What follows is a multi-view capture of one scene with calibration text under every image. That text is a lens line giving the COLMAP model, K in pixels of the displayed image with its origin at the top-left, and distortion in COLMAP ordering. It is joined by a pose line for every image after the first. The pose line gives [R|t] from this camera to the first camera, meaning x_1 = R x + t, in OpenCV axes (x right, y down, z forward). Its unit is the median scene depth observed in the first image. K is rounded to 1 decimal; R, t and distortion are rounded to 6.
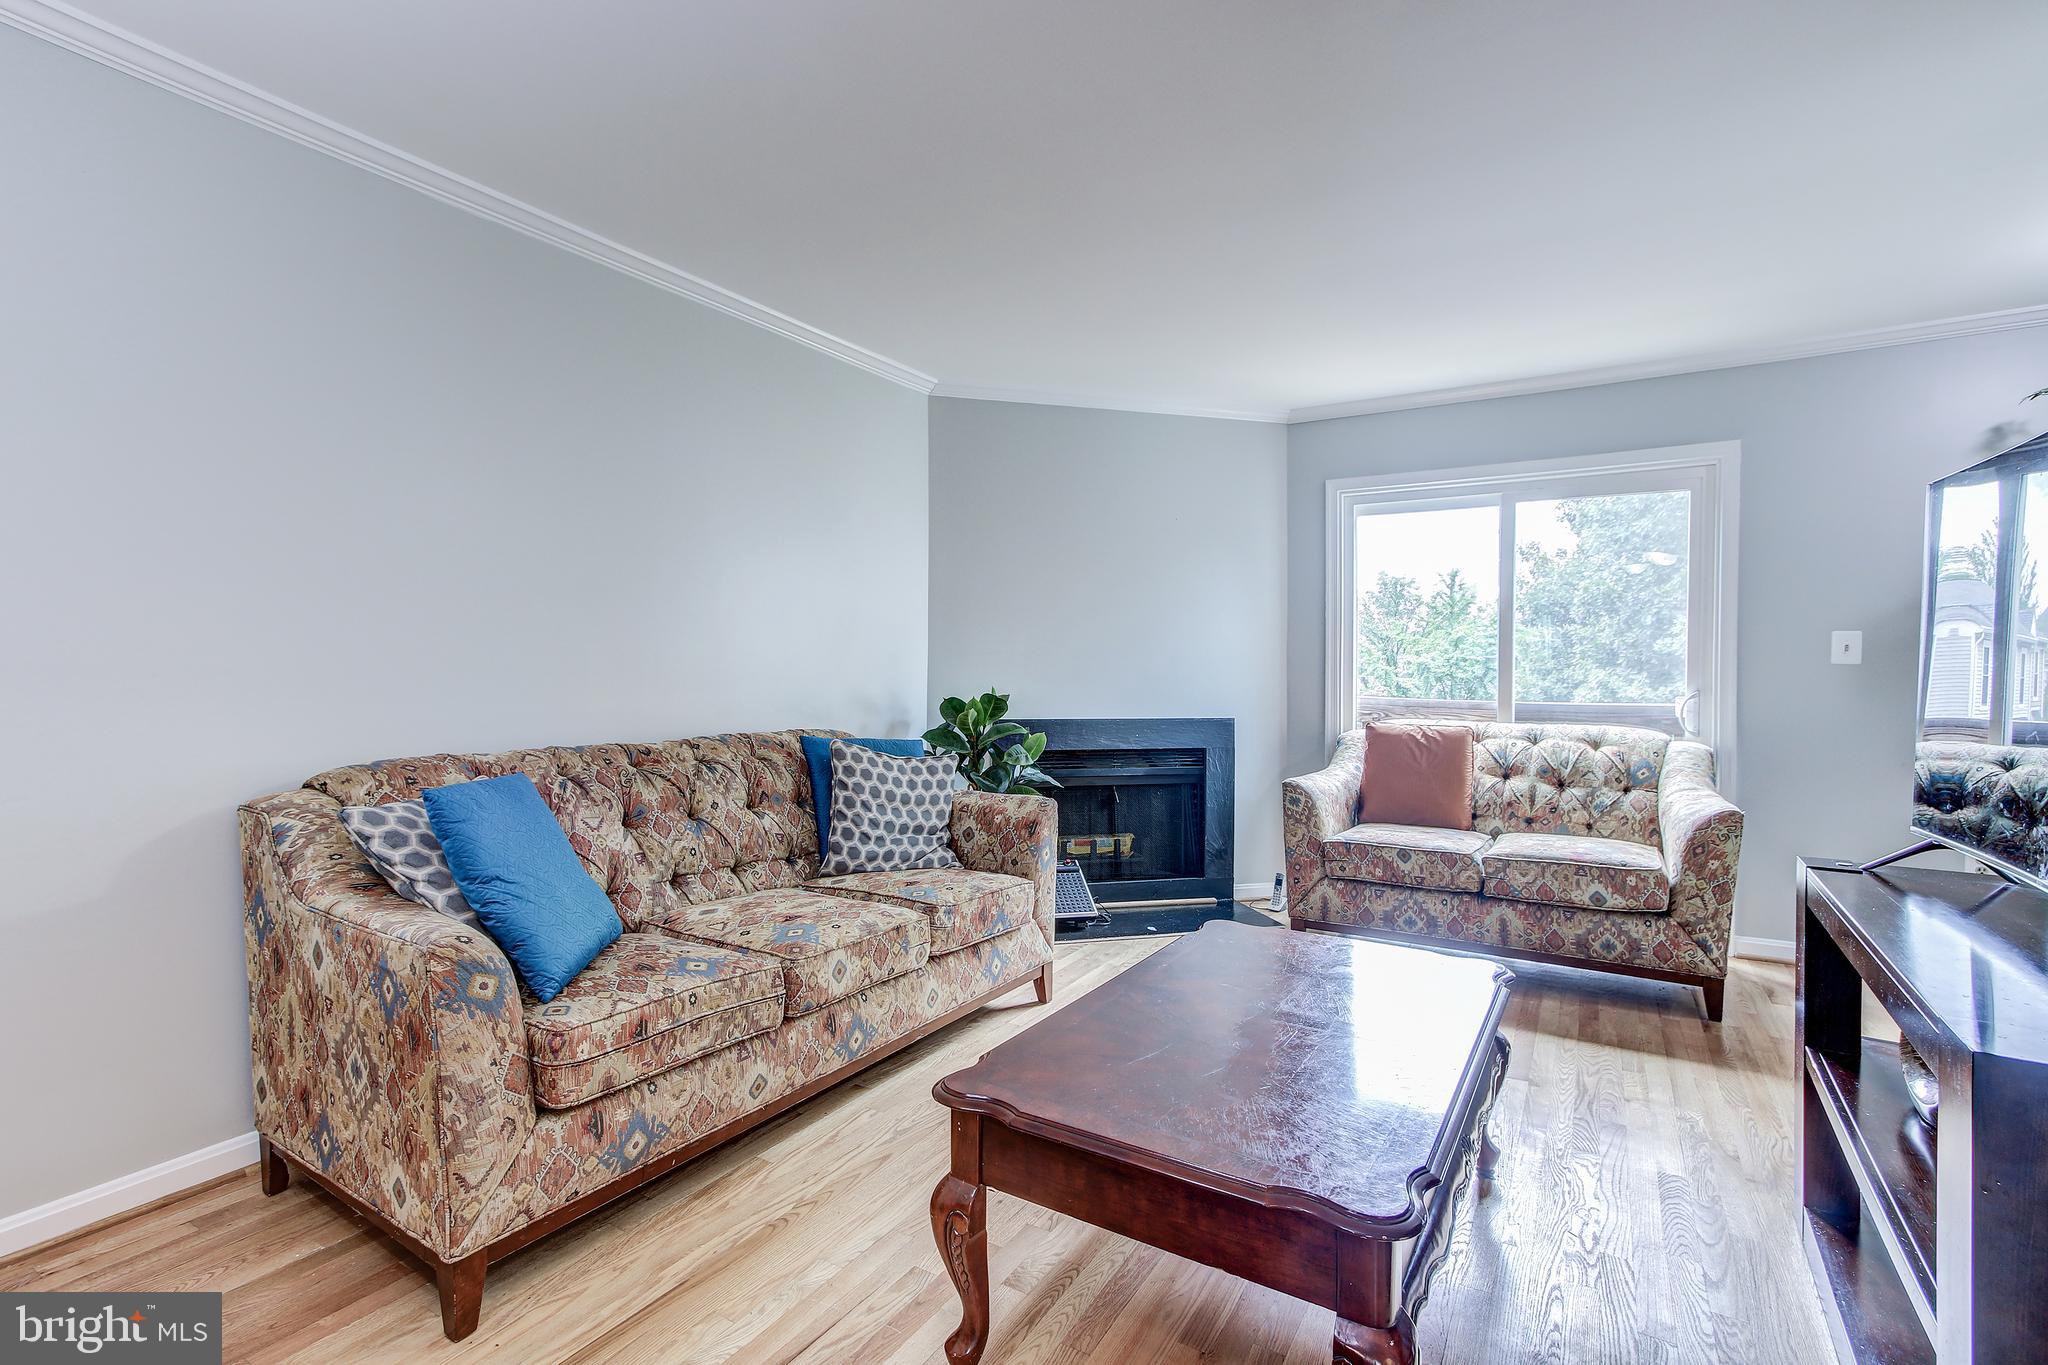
lens RADIAL K [[936.8, 0, 1032.1], [0, 936.8, 686.3], [0, 0, 1]] dist [-0.007577, 0.005898]
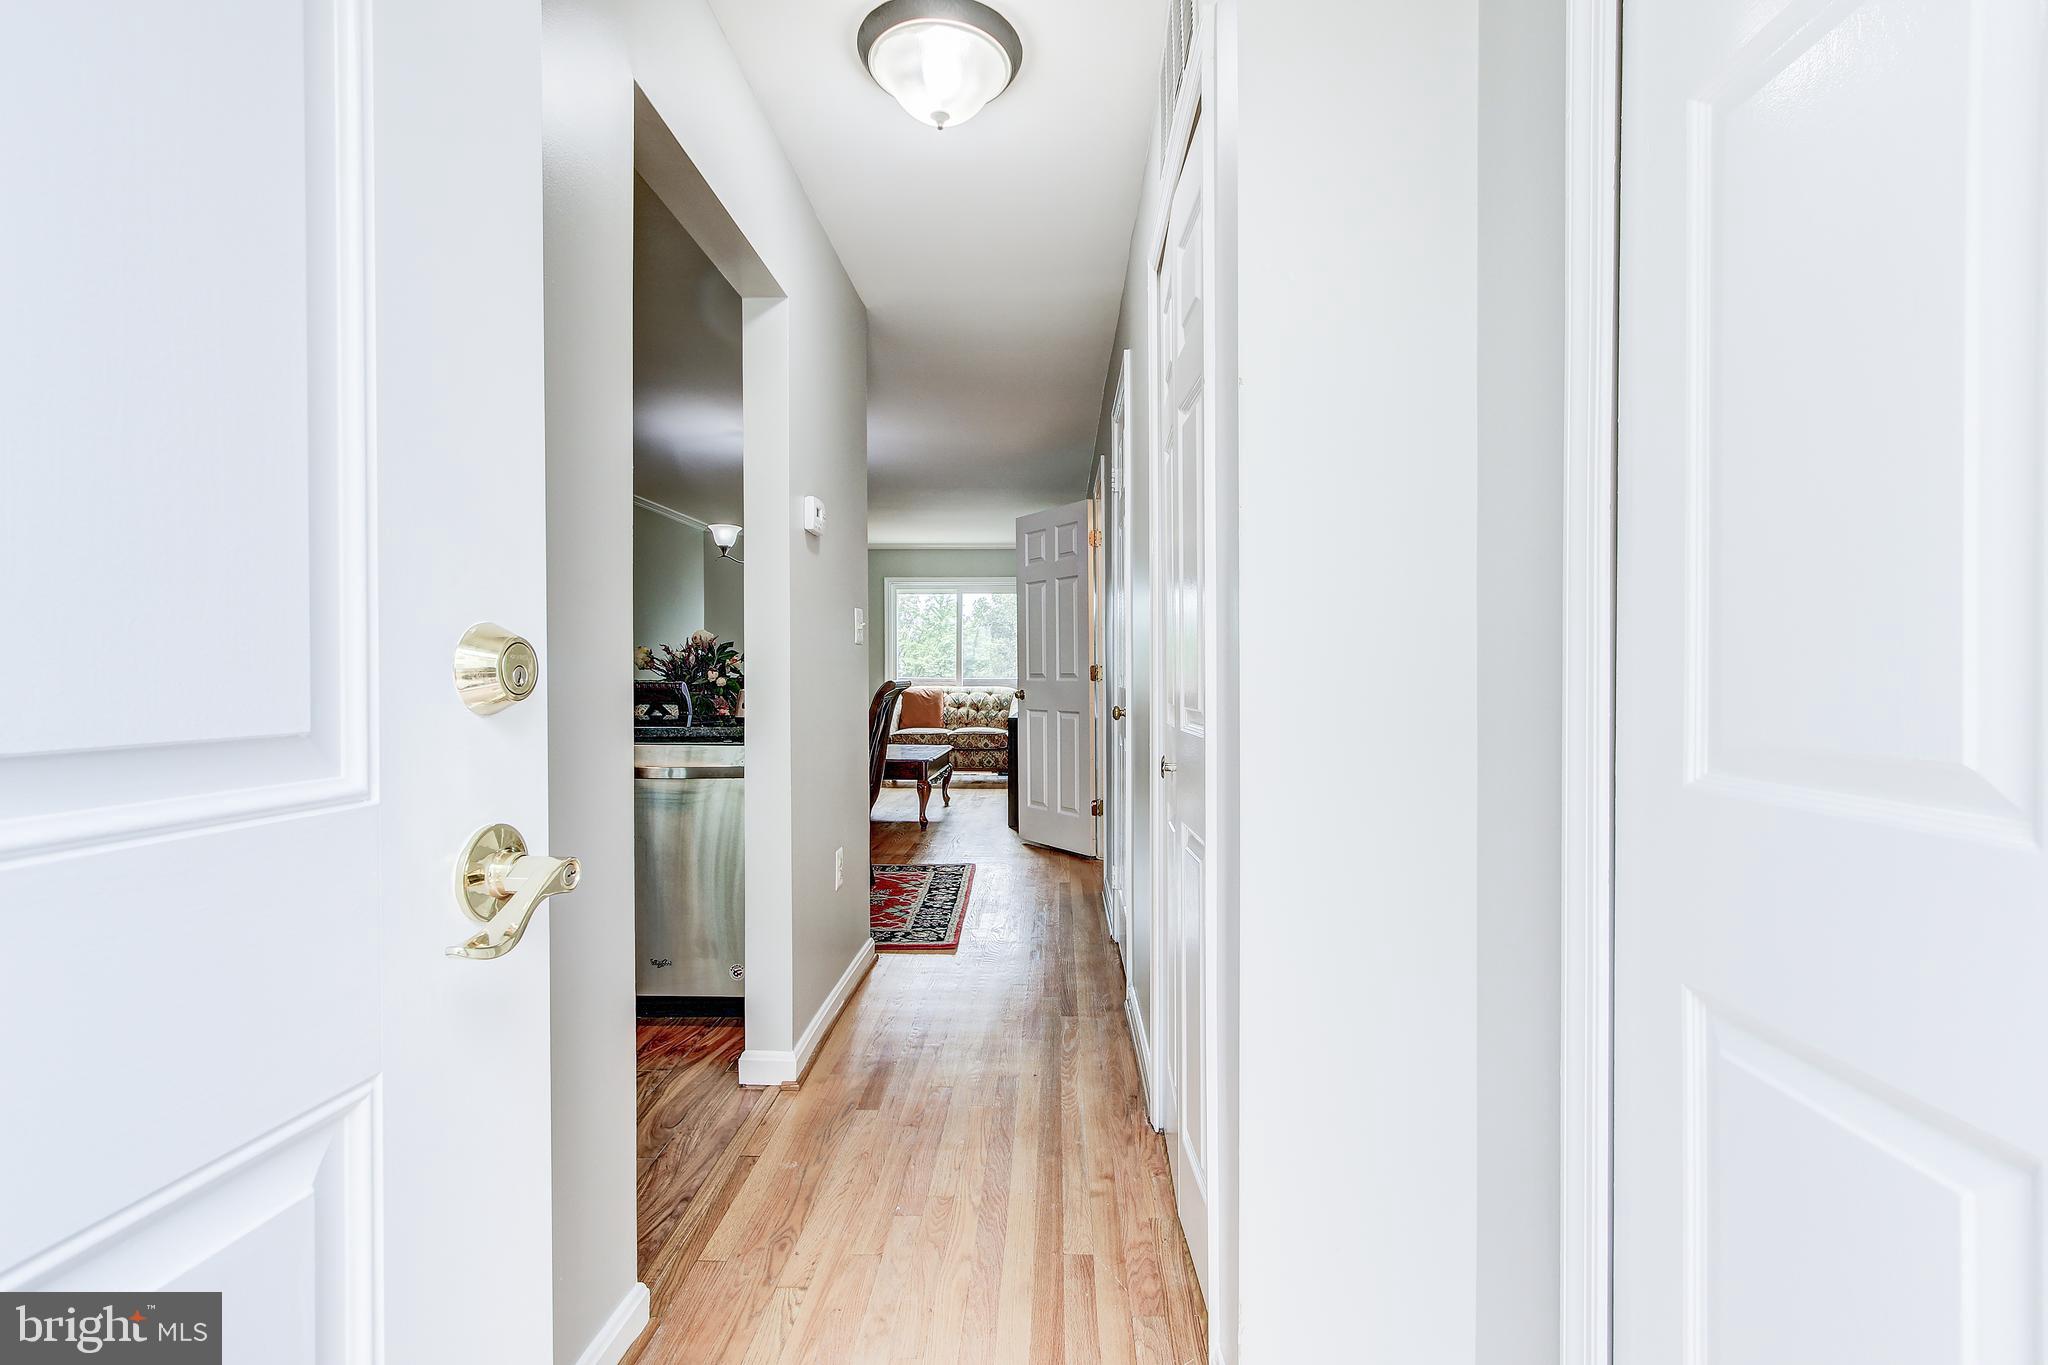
lens RADIAL K [[936.8, 0, 1037.2], [0, 936.8, 677.4], [0, 0, 1]] dist [-0.007577, 0.005898]
pose [[0.866517, -0.004433, 0.499127, -0.593519], [0.010422, 0.999903, -0.009213, 0.046123], [-0.499038, 0.013185, 0.866480, -1.354379]]
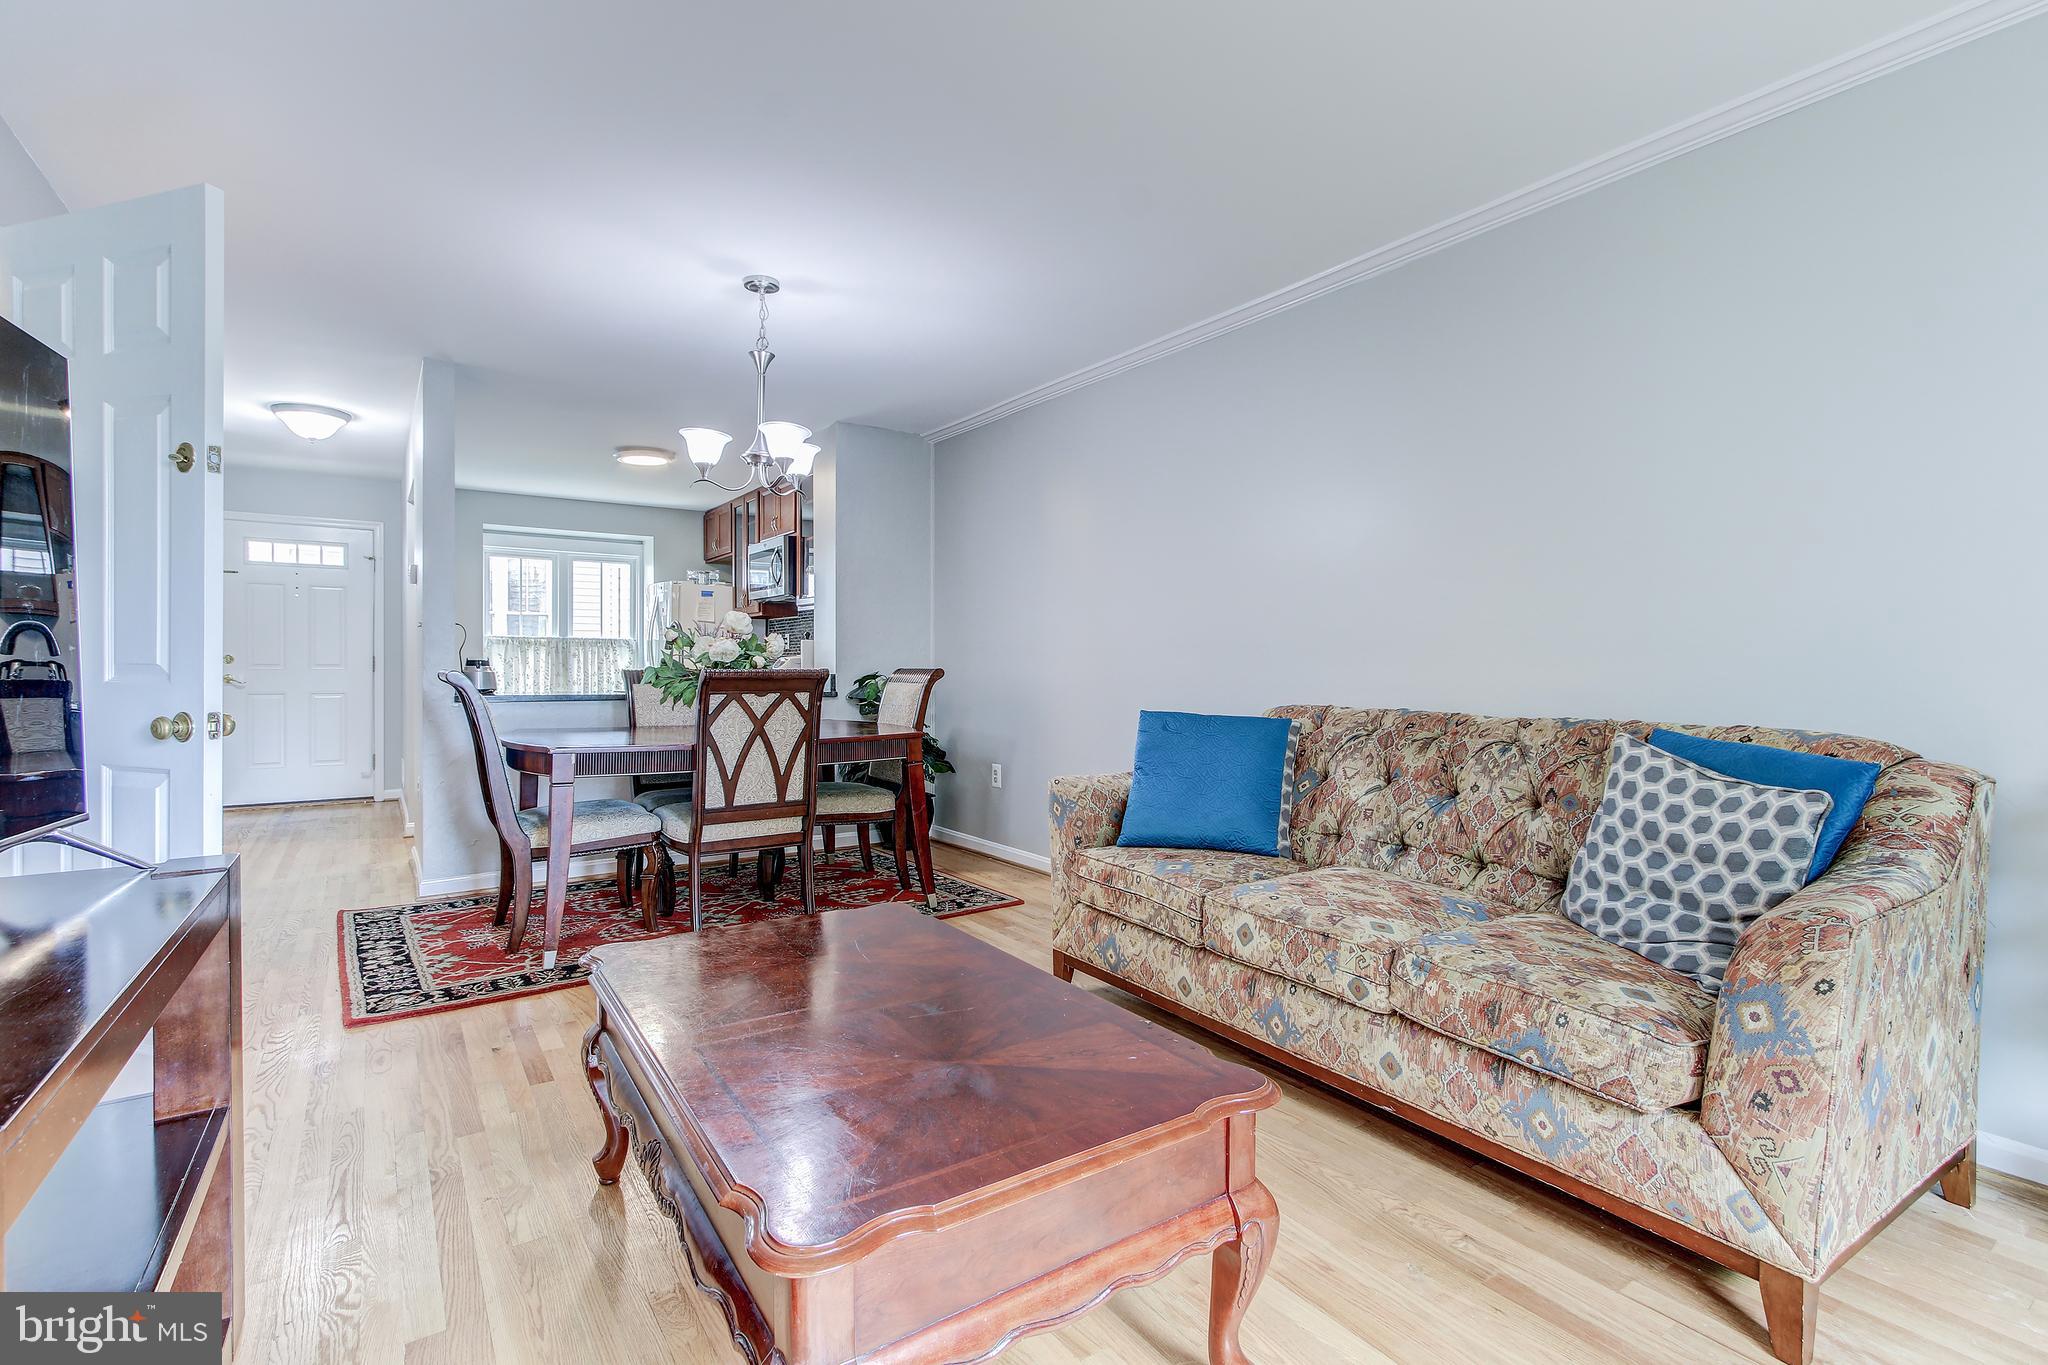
lens RADIAL K [[936.8, 0, 1019.9], [0, 936.8, 681.7], [0, 0, 1]] dist [-0.007577, 0.005898]
pose [[-0.409263, 0.014249, -0.912305, 0.491473], [-0.020702, 0.999476, 0.024898, 0.008897], [0.912182, 0.029077, -0.408753, 0.724779]]
